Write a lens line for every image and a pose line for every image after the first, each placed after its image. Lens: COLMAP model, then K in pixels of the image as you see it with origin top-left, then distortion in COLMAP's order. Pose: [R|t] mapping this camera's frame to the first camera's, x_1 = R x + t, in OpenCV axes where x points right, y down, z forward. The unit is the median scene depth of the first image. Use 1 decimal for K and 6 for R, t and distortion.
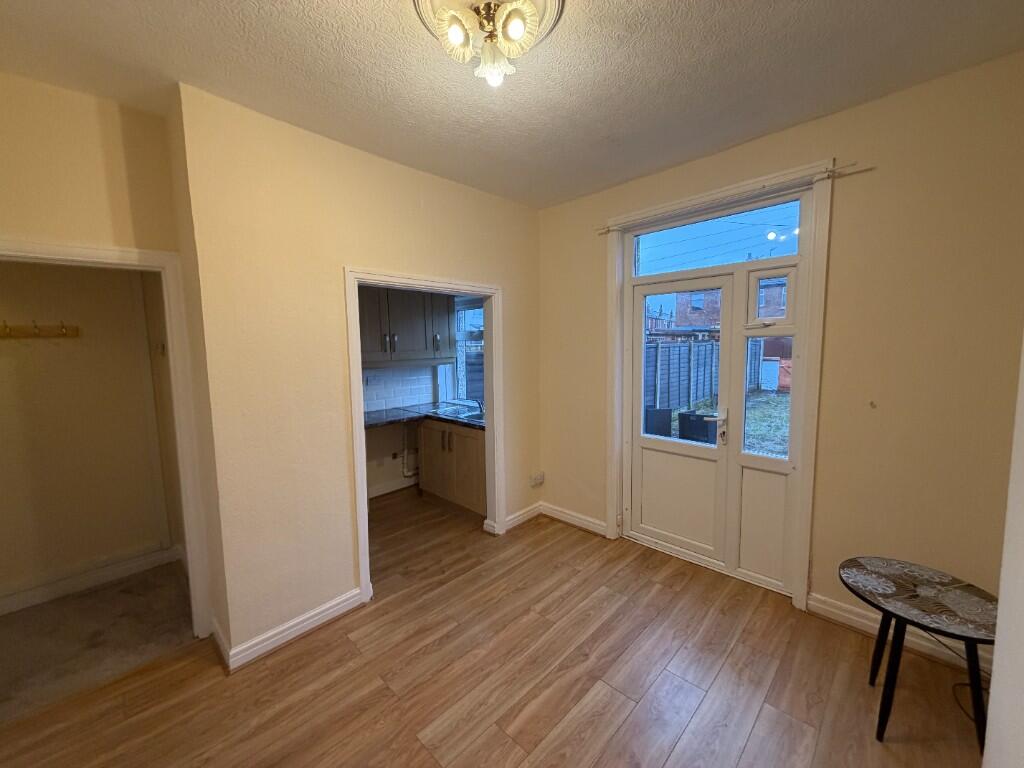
lens RADIAL K [[403.0, 0, 512.1], [0, 403.0, 383.2], [0, 0, 1]] dist [-0.001397, -0.000037]
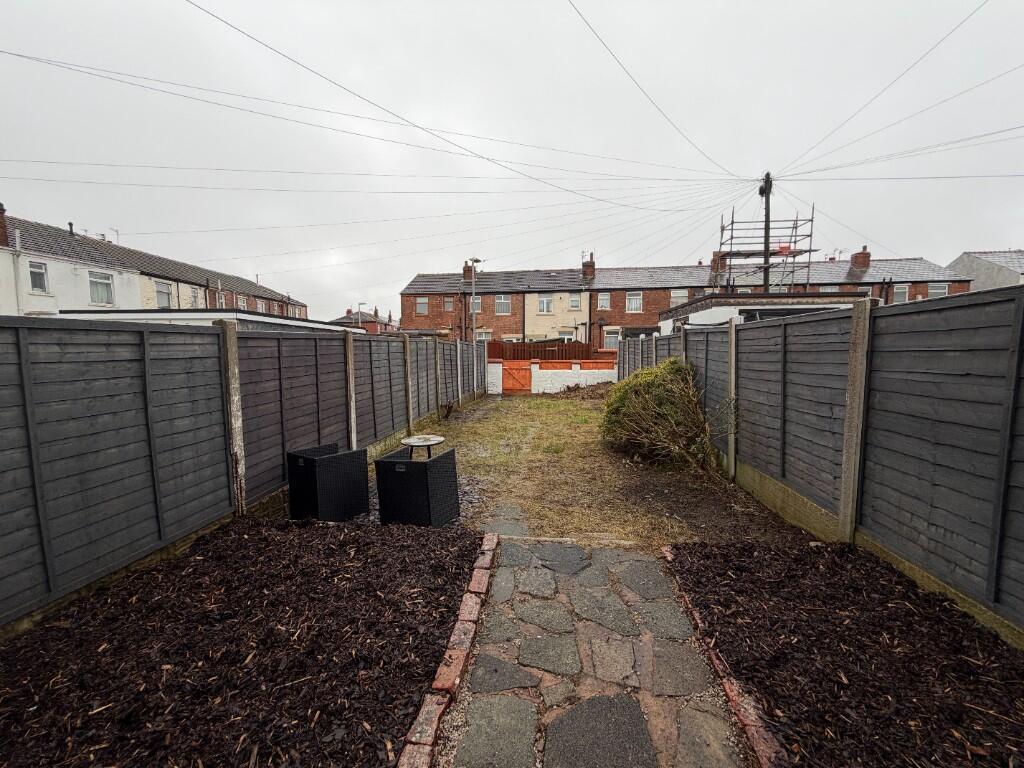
lens RADIAL K [[403.0, 0, 514.8], [0, 403.0, 382.0], [0, 0, 1]] dist [-0.001397, -0.000037]
pose [[0.801009, -0.046557, 0.596839, 0.186158], [0.059434, 0.998230, -0.001898, -0.010071], [-0.595694, 0.036992, 0.802359, 0.350182]]
